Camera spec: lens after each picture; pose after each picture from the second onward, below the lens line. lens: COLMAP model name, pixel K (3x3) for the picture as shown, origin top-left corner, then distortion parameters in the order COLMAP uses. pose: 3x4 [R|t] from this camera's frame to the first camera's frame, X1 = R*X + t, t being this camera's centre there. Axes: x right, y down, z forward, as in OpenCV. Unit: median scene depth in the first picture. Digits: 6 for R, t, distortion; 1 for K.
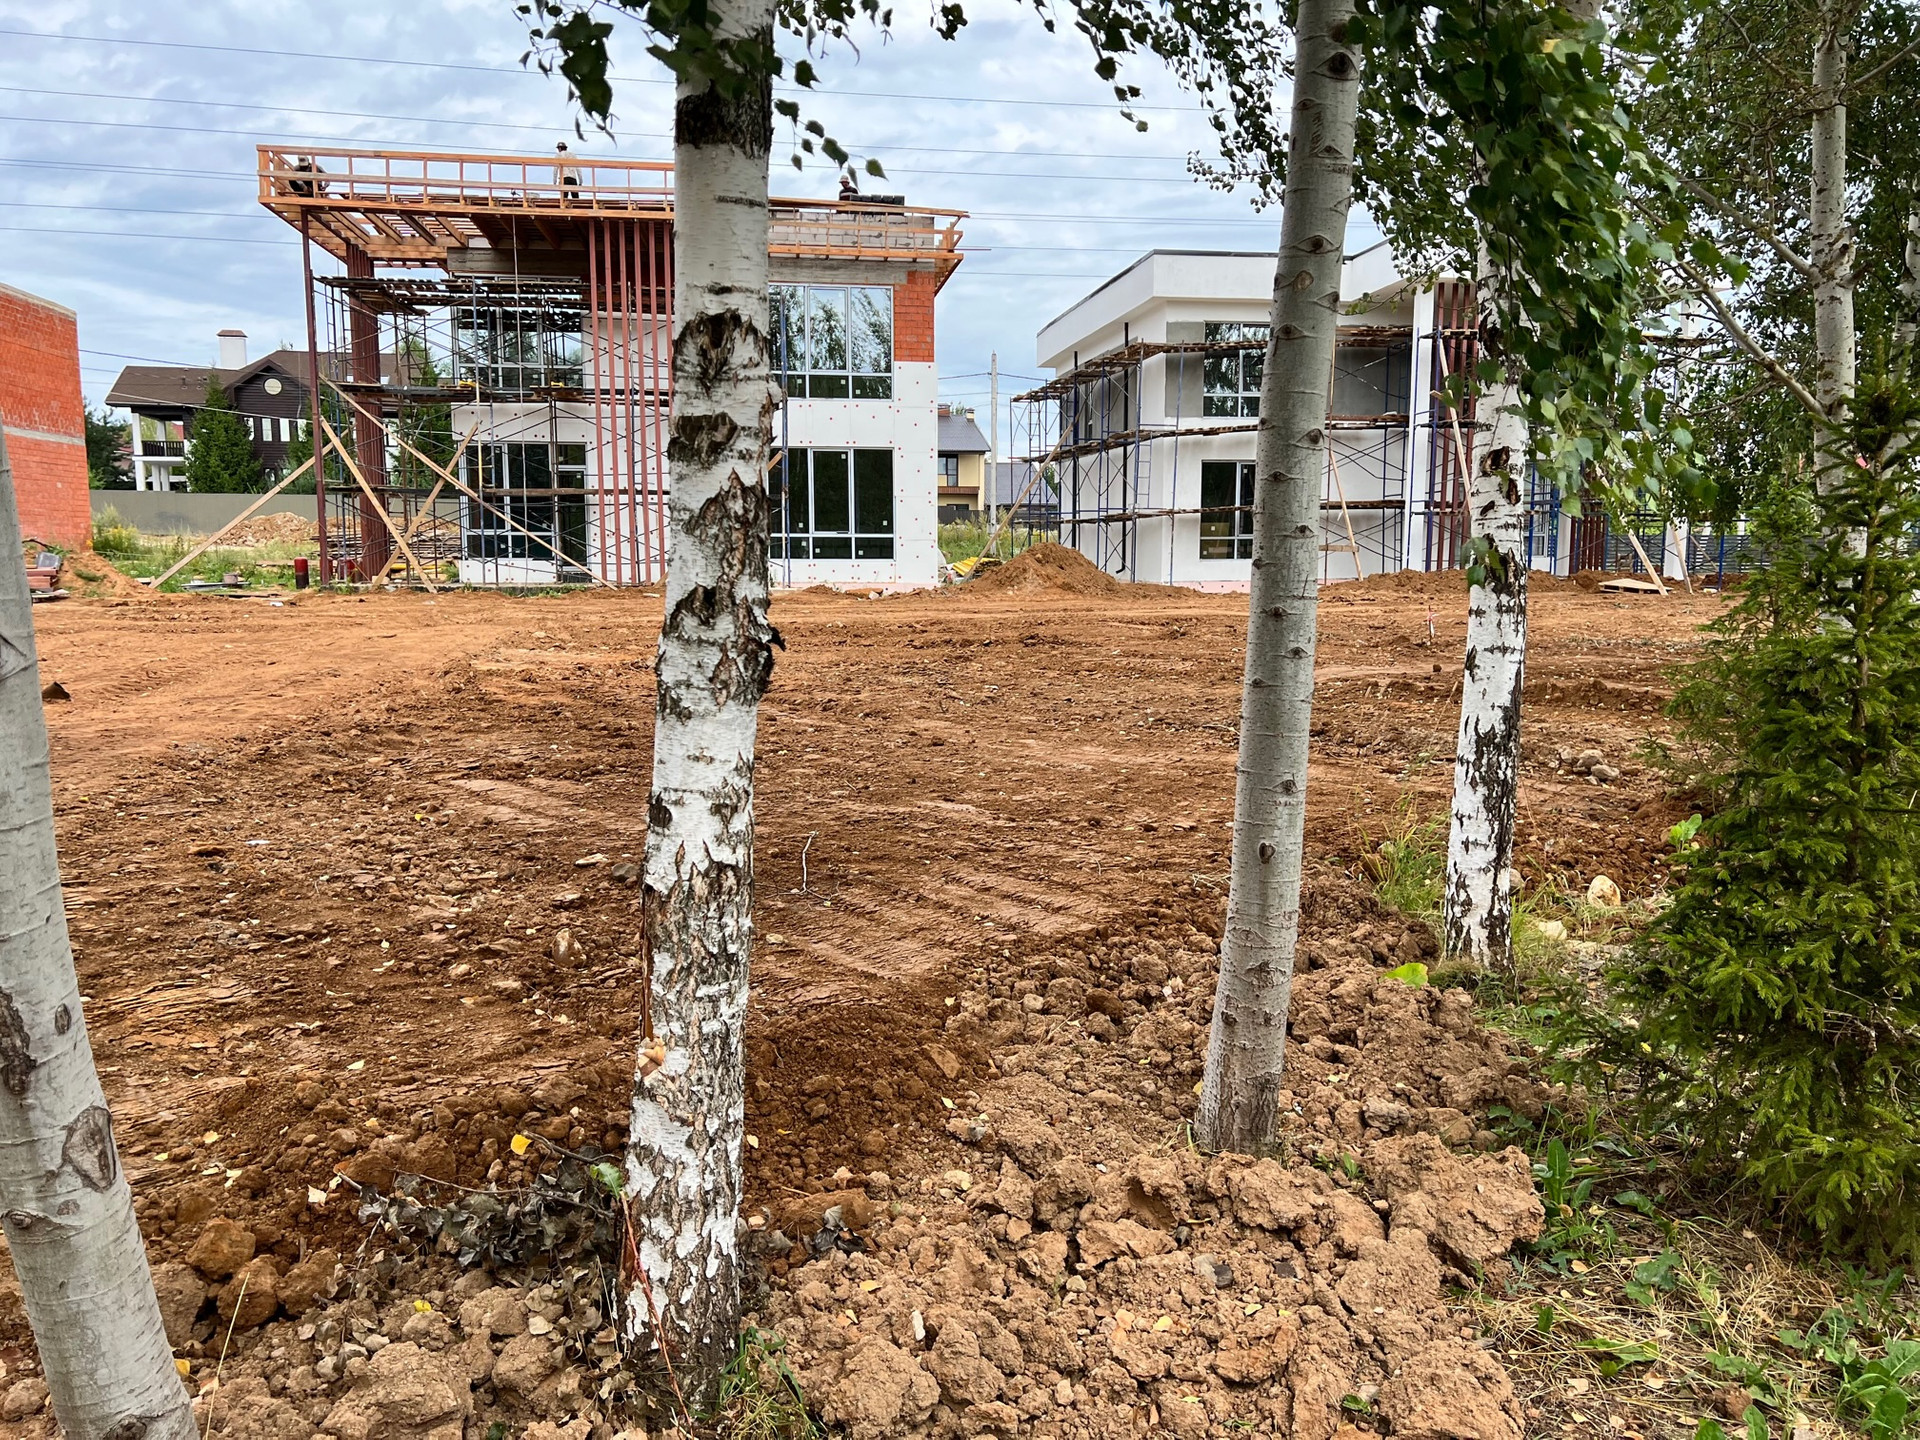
lens RADIAL K [[1447.7, 0, 970.7], [0, 1447.7, 732.7], [0, 0, 1]] dist [0.065786, -0.073414]
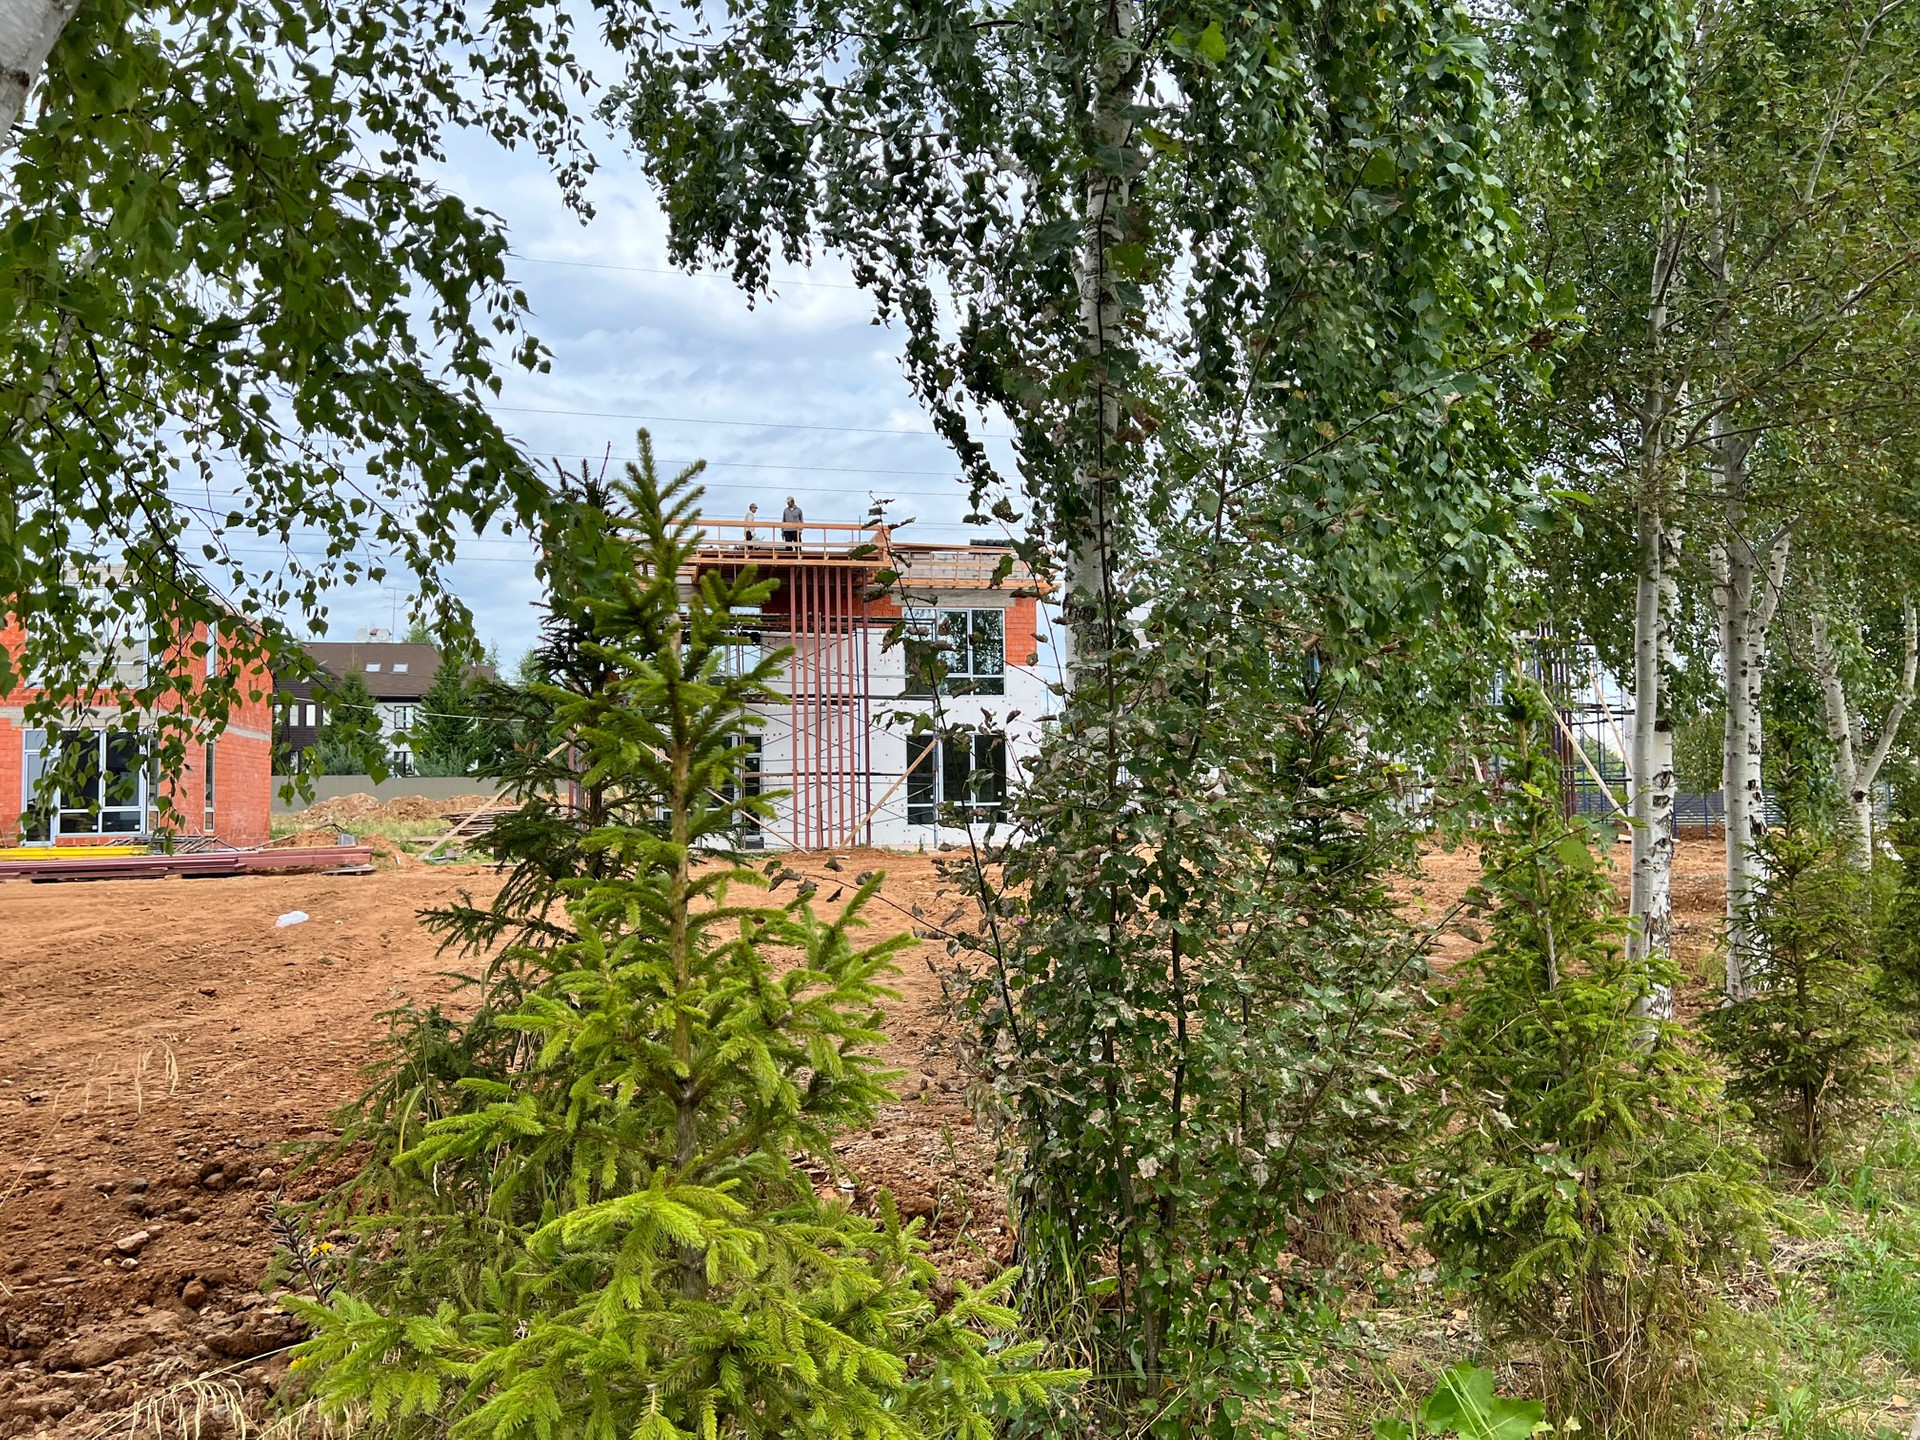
lens RADIAL K [[1447.7, 0, 944.1], [0, 1447.7, 721.3], [0, 0, 1]] dist [0.065786, -0.073414]
pose [[0.998808, -0.014535, 0.046599, -1.020754], [0.022955, 0.982353, -0.185622, 0.124098], [-0.043079, 0.186471, 0.981516, -1.268602]]
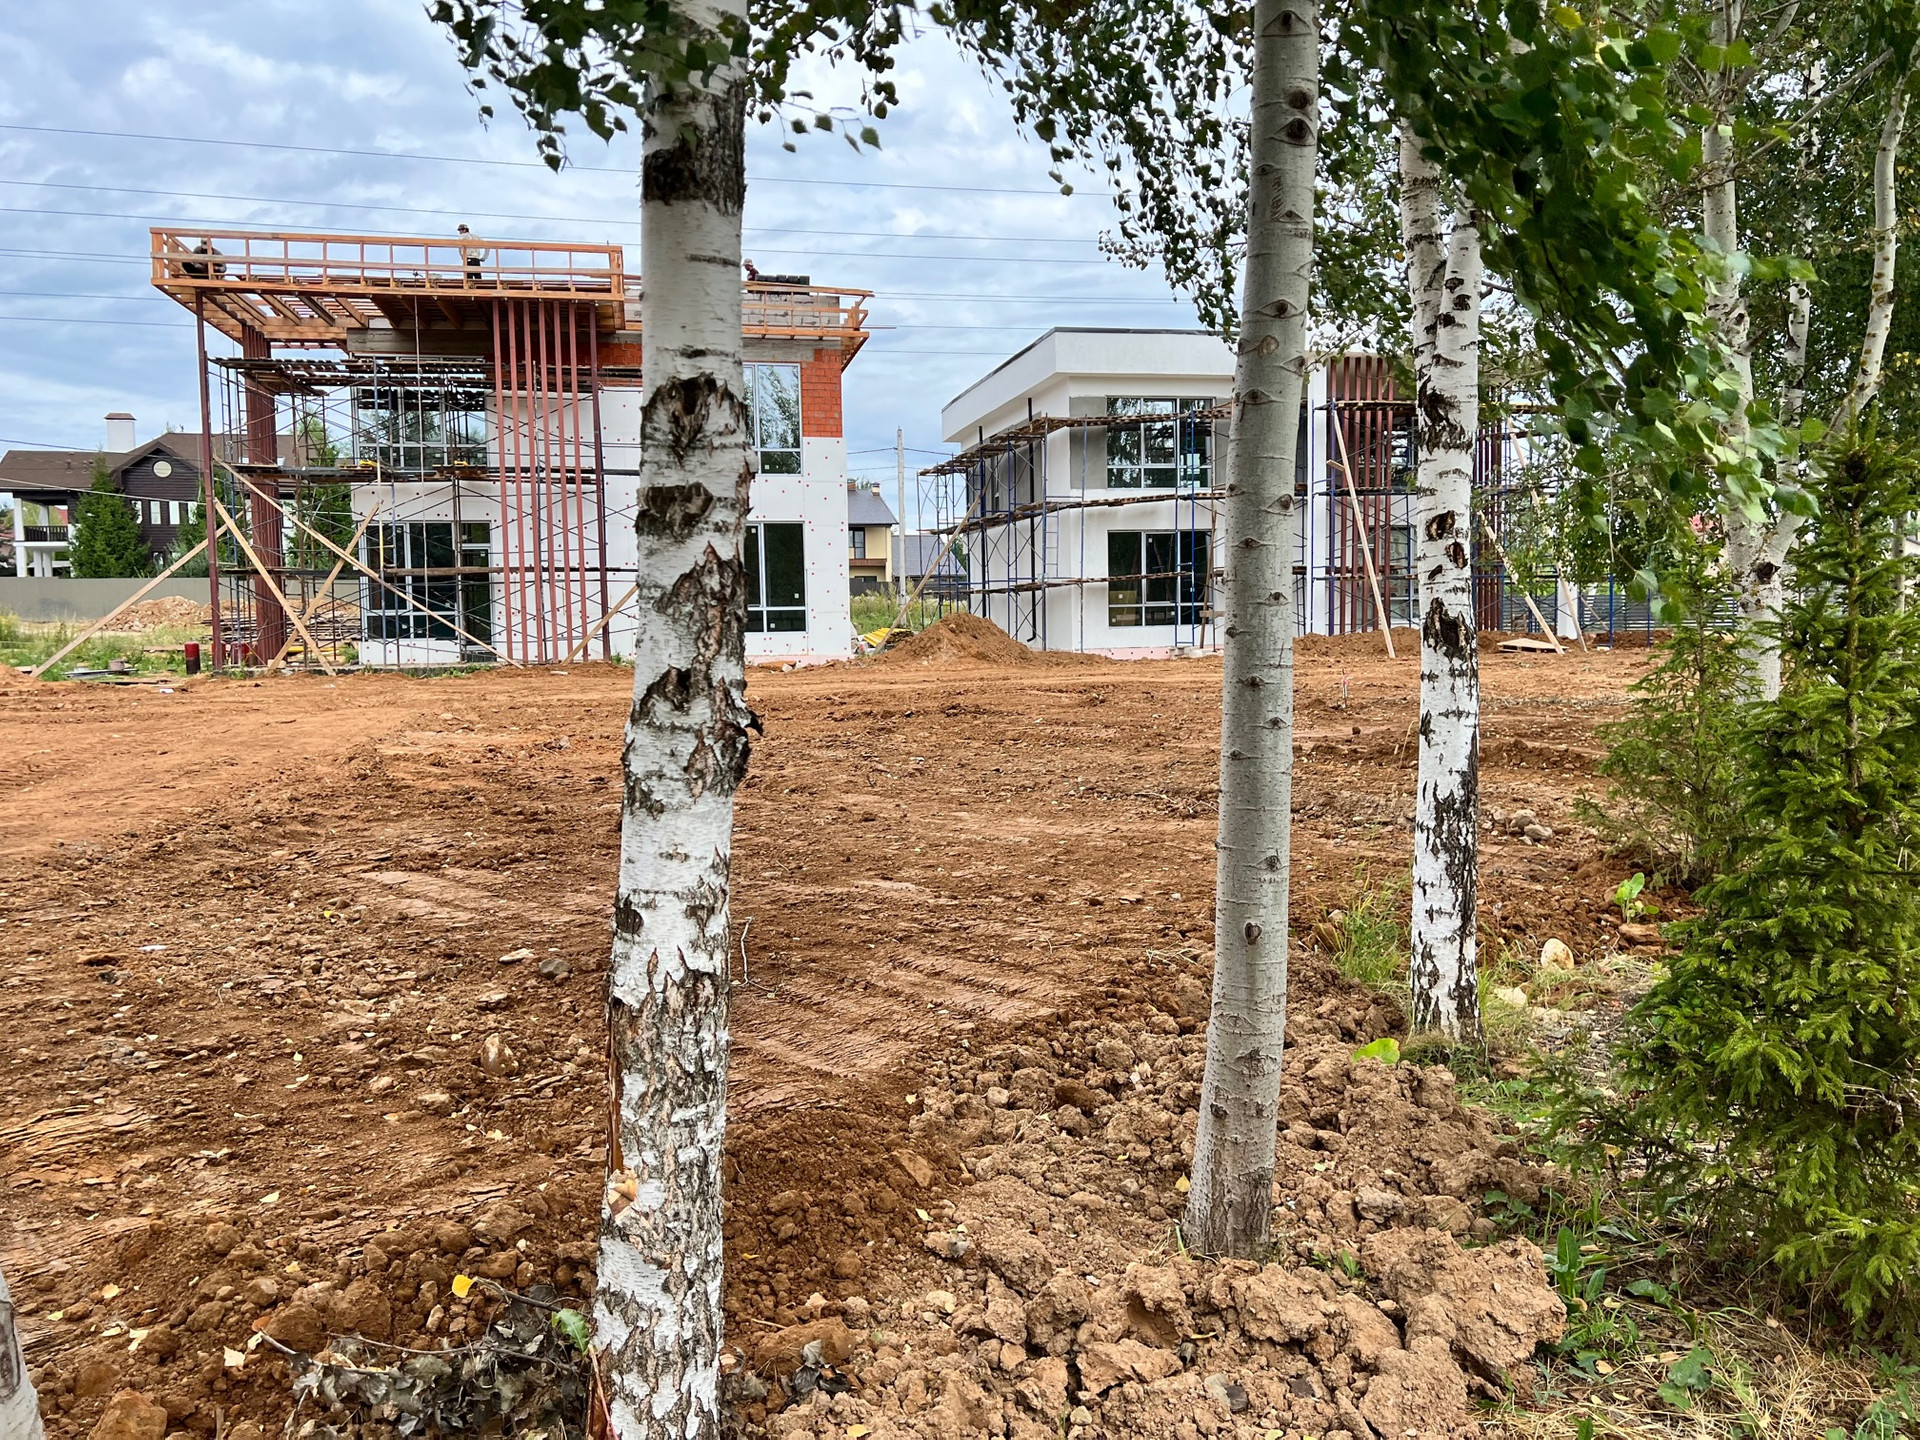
lens RADIAL K [[1447.7, 0, 962.2], [0, 1447.7, 711.0], [0, 0, 1]] dist [0.065786, -0.073414]
pose [[0.998124, -0.021414, 0.057353, -0.025200], [0.024984, 0.997746, -0.062282, -0.005355], [-0.055890, 0.063598, 0.996409, 0.032336]]
